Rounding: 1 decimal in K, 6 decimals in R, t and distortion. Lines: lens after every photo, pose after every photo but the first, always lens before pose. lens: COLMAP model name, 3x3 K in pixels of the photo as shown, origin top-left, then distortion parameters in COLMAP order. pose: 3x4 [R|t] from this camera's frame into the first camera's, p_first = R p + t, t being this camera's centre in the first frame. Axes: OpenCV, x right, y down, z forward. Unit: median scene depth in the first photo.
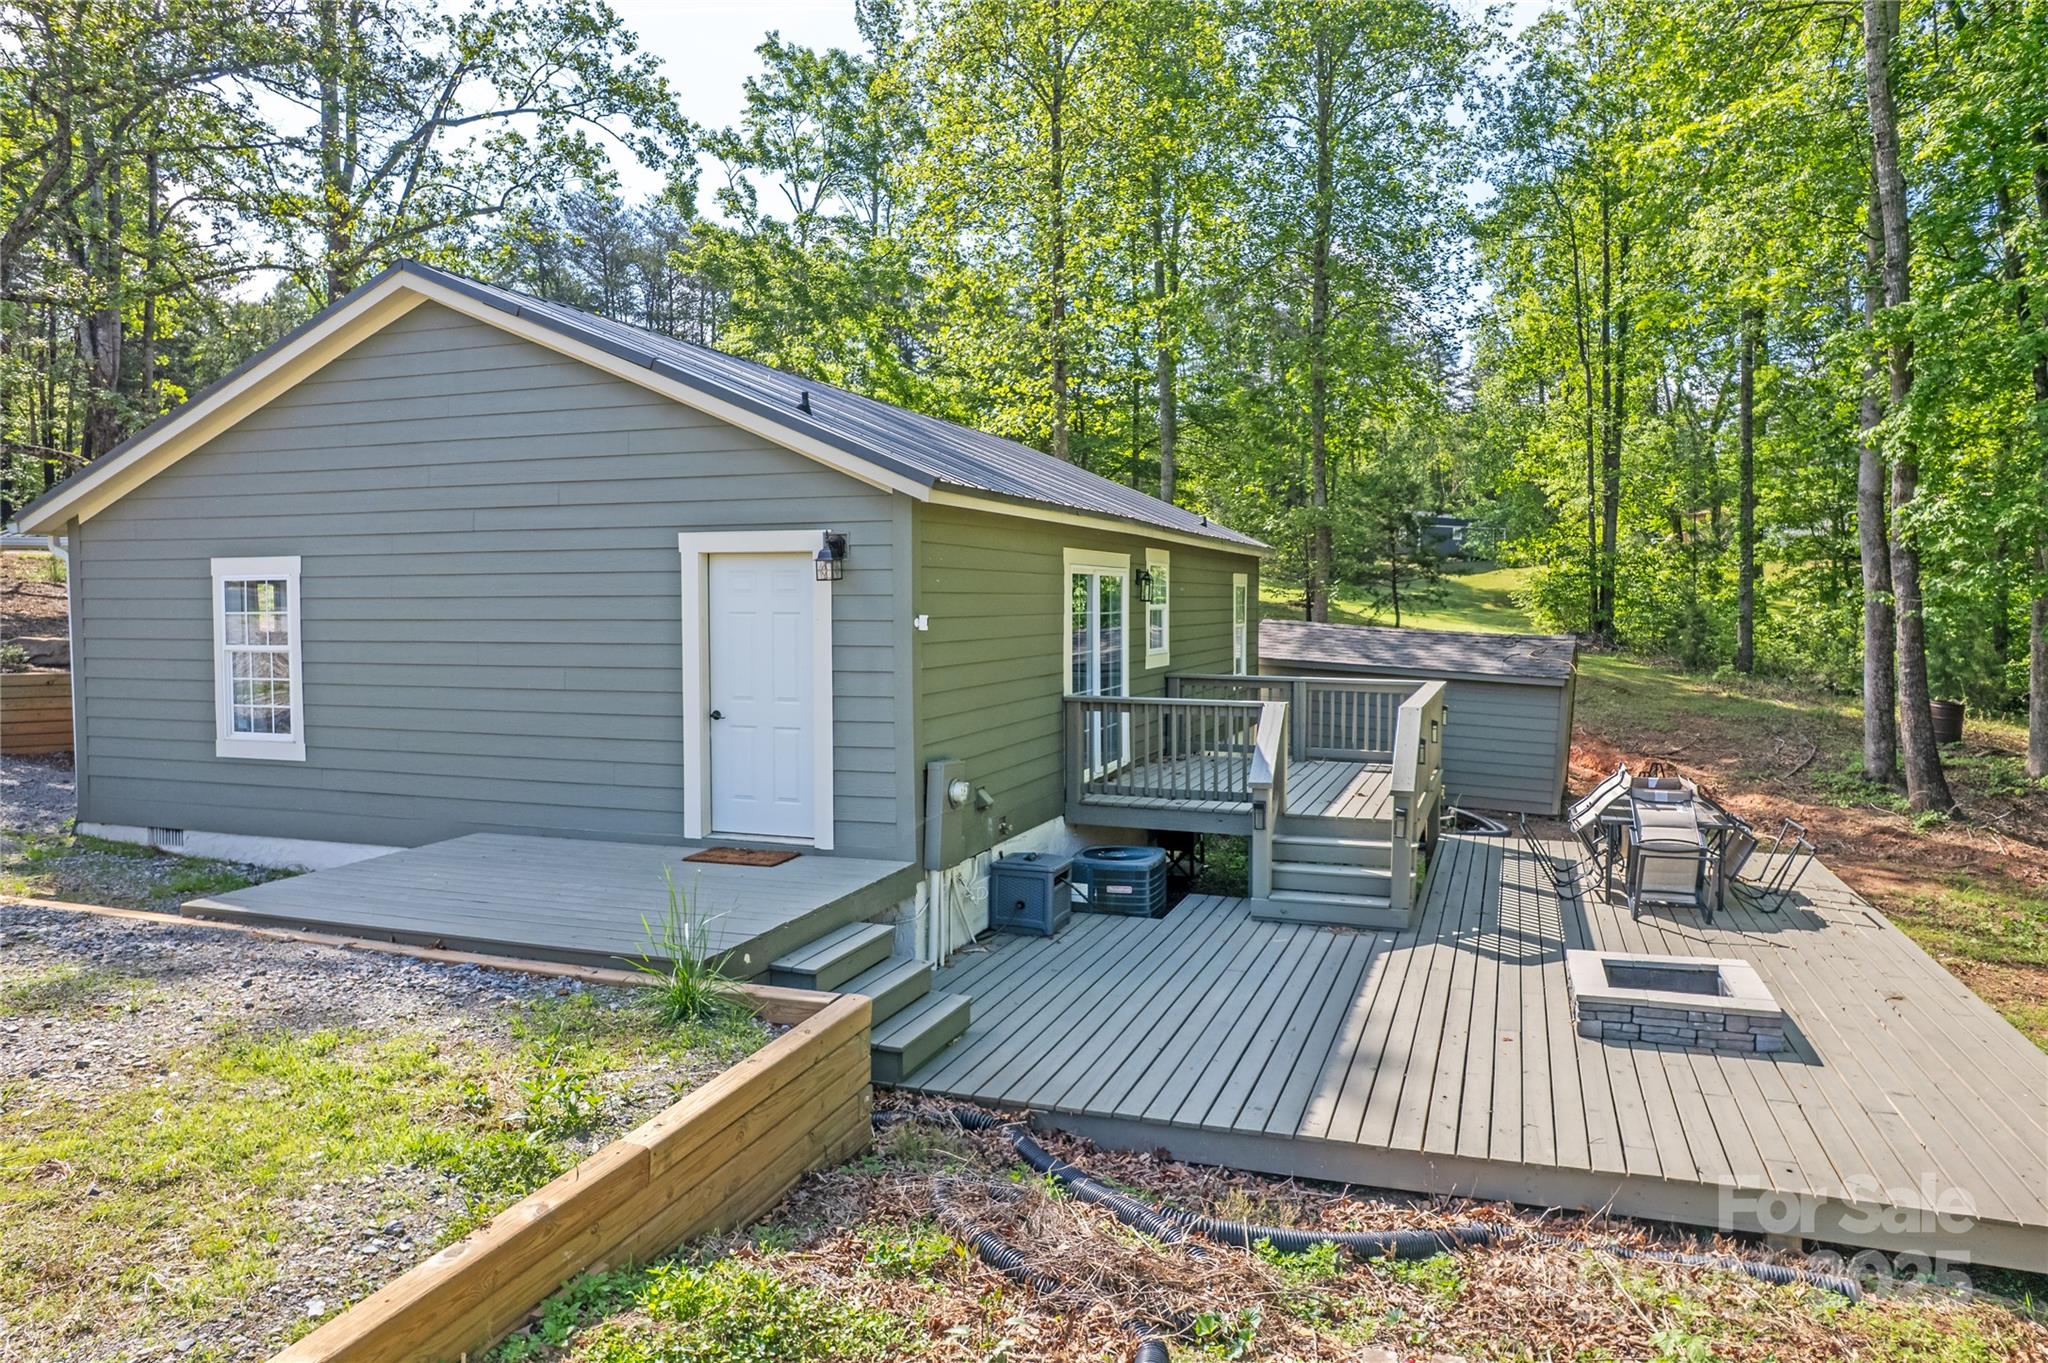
lens RADIAL K [[1333.8, 0, 1026.0], [0, 1333.8, 679.5], [0, 0, 1]] dist [-0.002660, -0.000378]
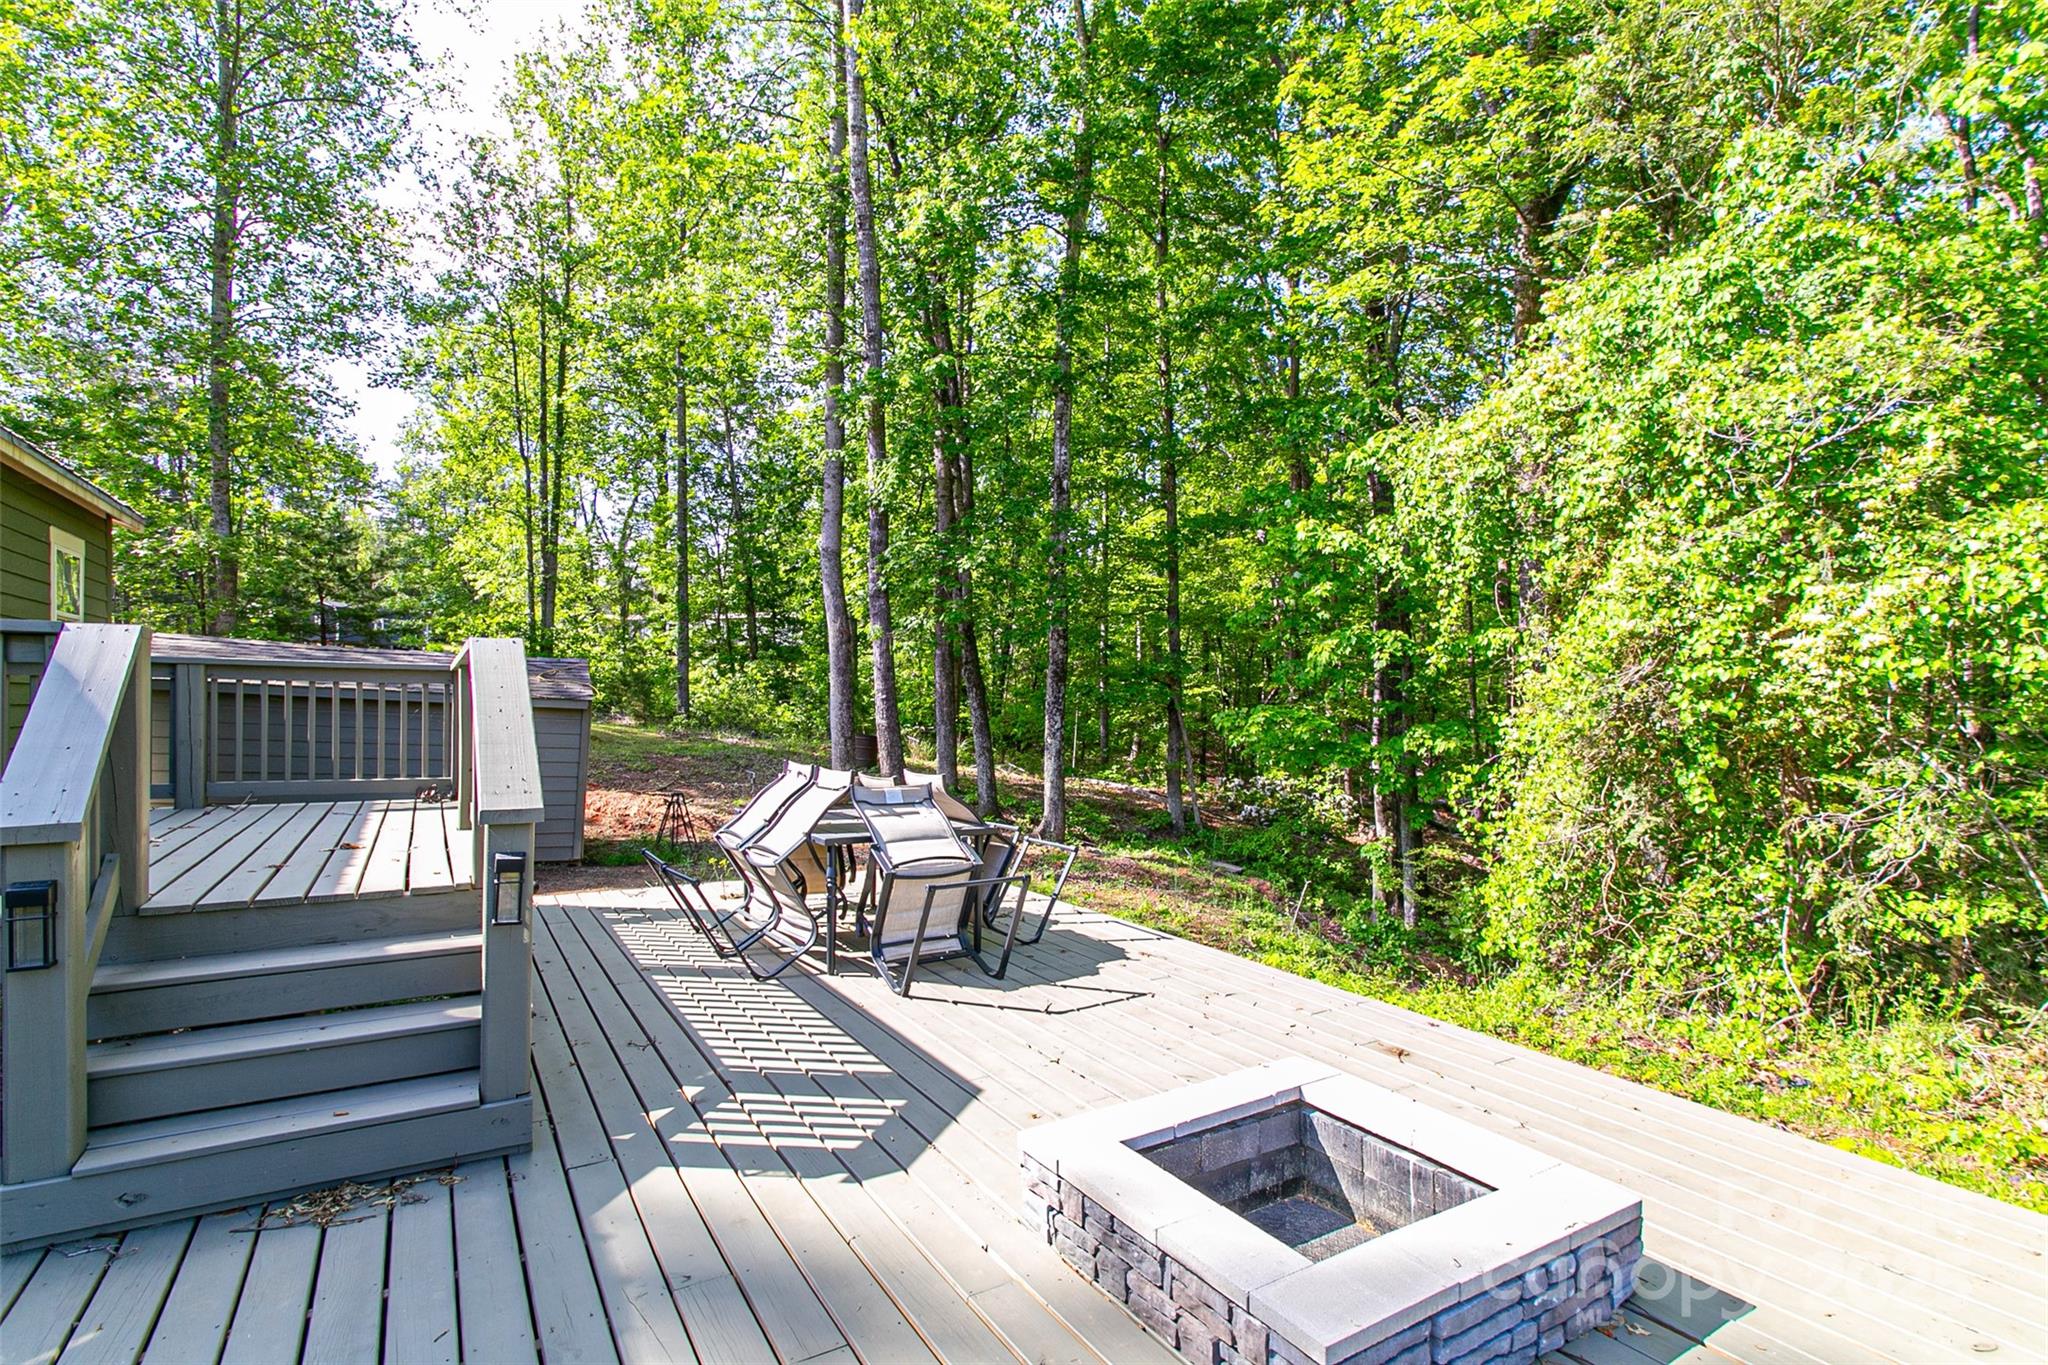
lens RADIAL K [[980.2, 0, 1047.8], [0, 980.2, 711.1], [0, 0, 1]] dist [0.002638, 0.000654]
pose [[0.605025, 0.012712, 0.796105, 0.132137], [0.030376, 0.998776, -0.039033, 0.067715], [-0.795627, 0.047798, 0.603898, 0.651941]]
